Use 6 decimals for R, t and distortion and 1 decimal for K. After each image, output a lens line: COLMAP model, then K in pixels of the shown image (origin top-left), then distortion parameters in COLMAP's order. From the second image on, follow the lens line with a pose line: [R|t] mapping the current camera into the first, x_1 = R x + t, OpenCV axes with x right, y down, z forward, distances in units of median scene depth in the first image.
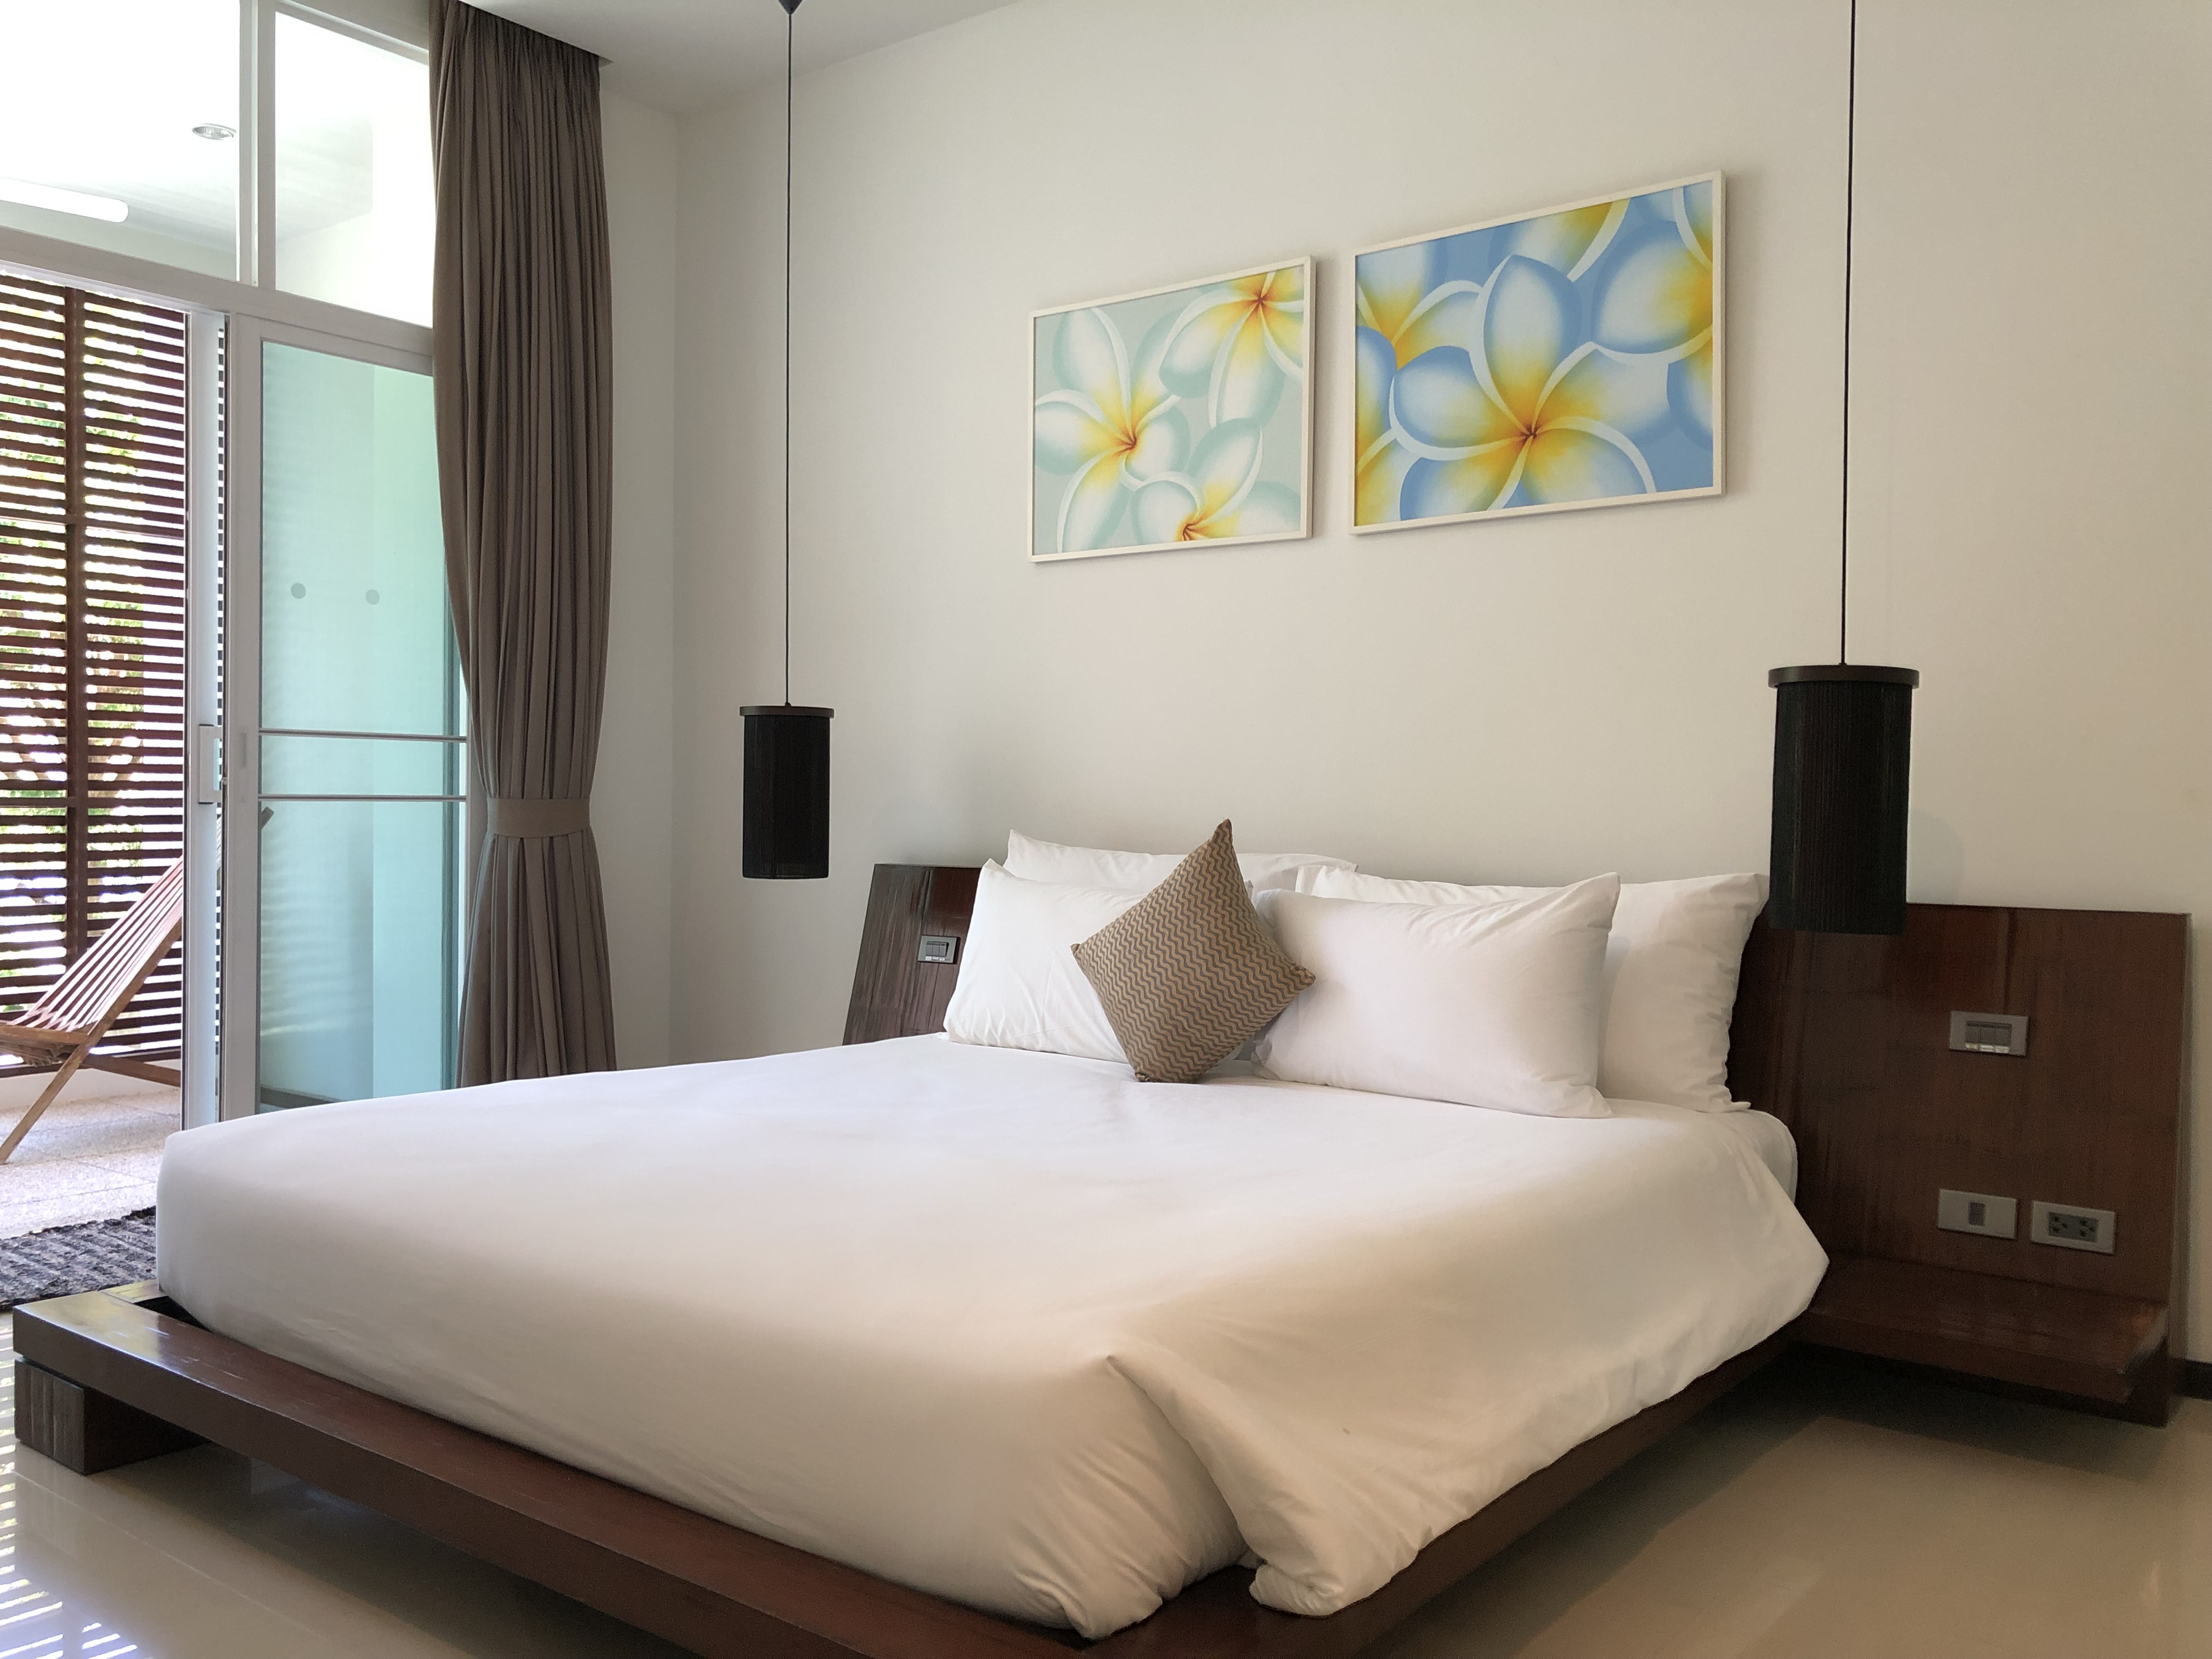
lens RADIAL K [[1794.7, 0, 1106.0], [0, 1794.7, 829.5], [0, 0, 1]] dist [0.006528, -0.014248]
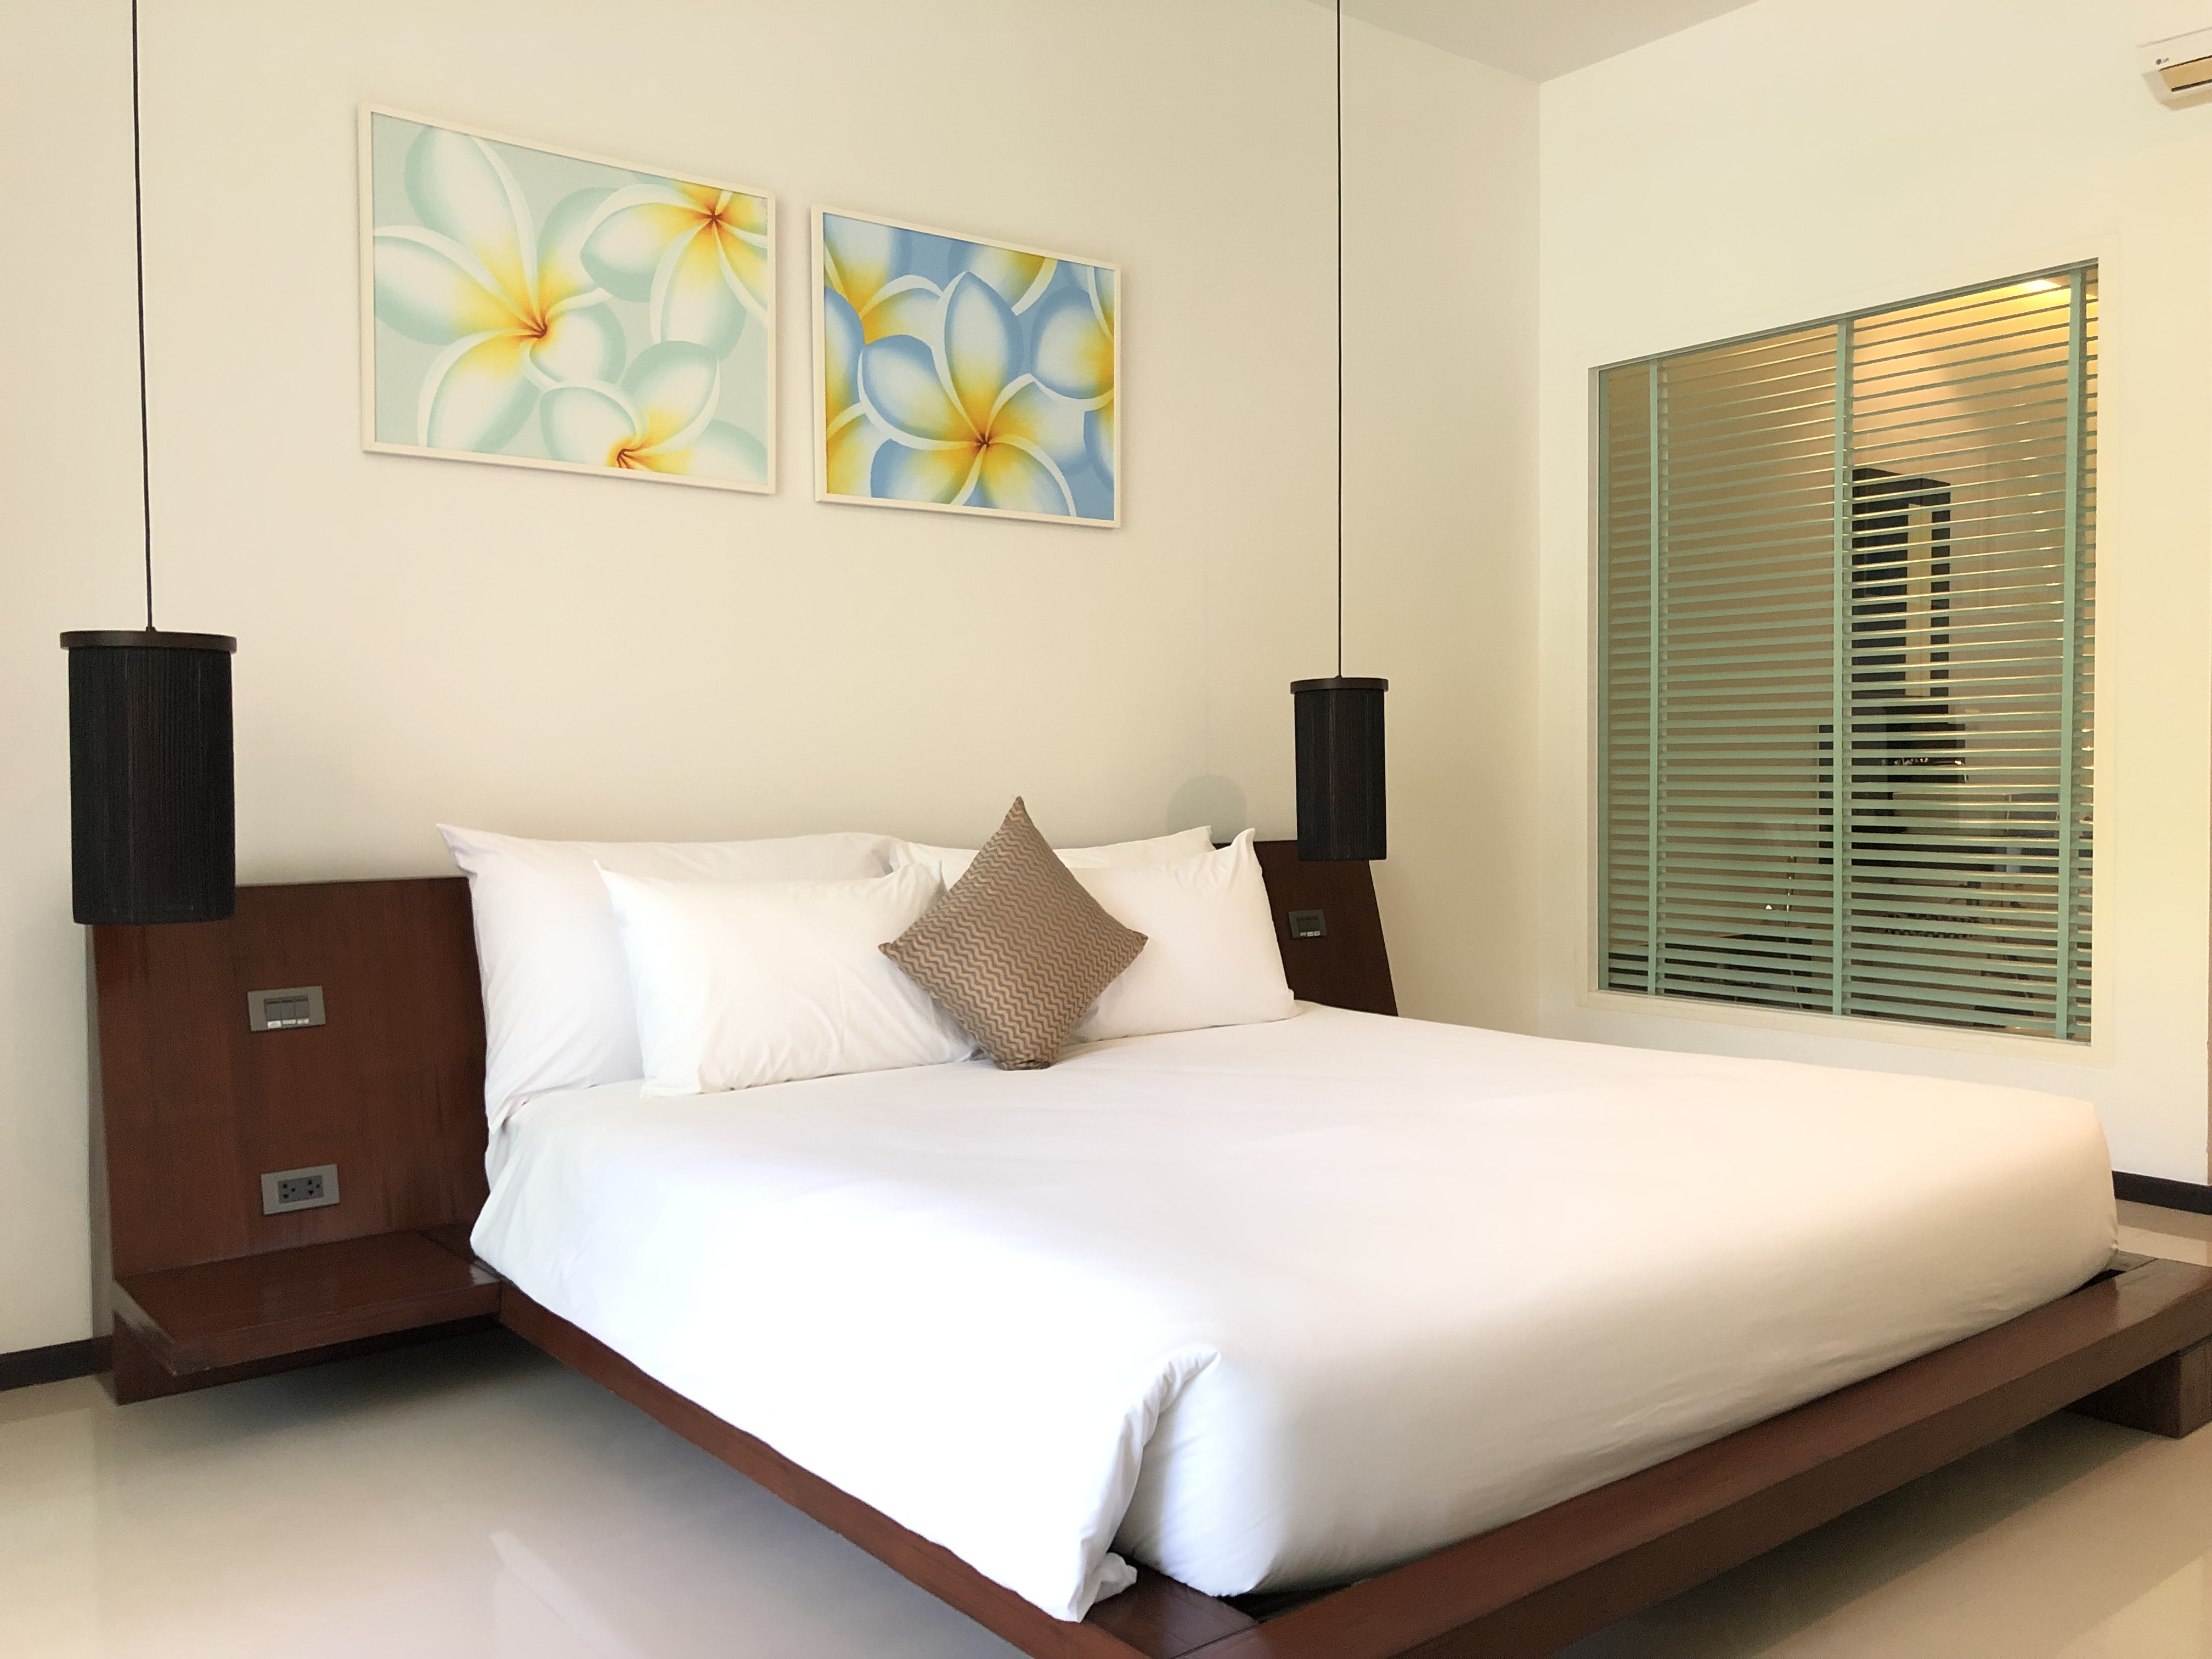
lens RADIAL K [[1818.1, 0, 1135.6], [0, 1818.1, 837.4], [0, 0, 1]] dist [-0.048826, 0.071365]
pose [[0.256198, -0.034659, 0.966003, -0.762285], [0.018084, 0.999354, 0.031060, -0.011952], [-0.966455, 0.009511, 0.256660, 0.591375]]
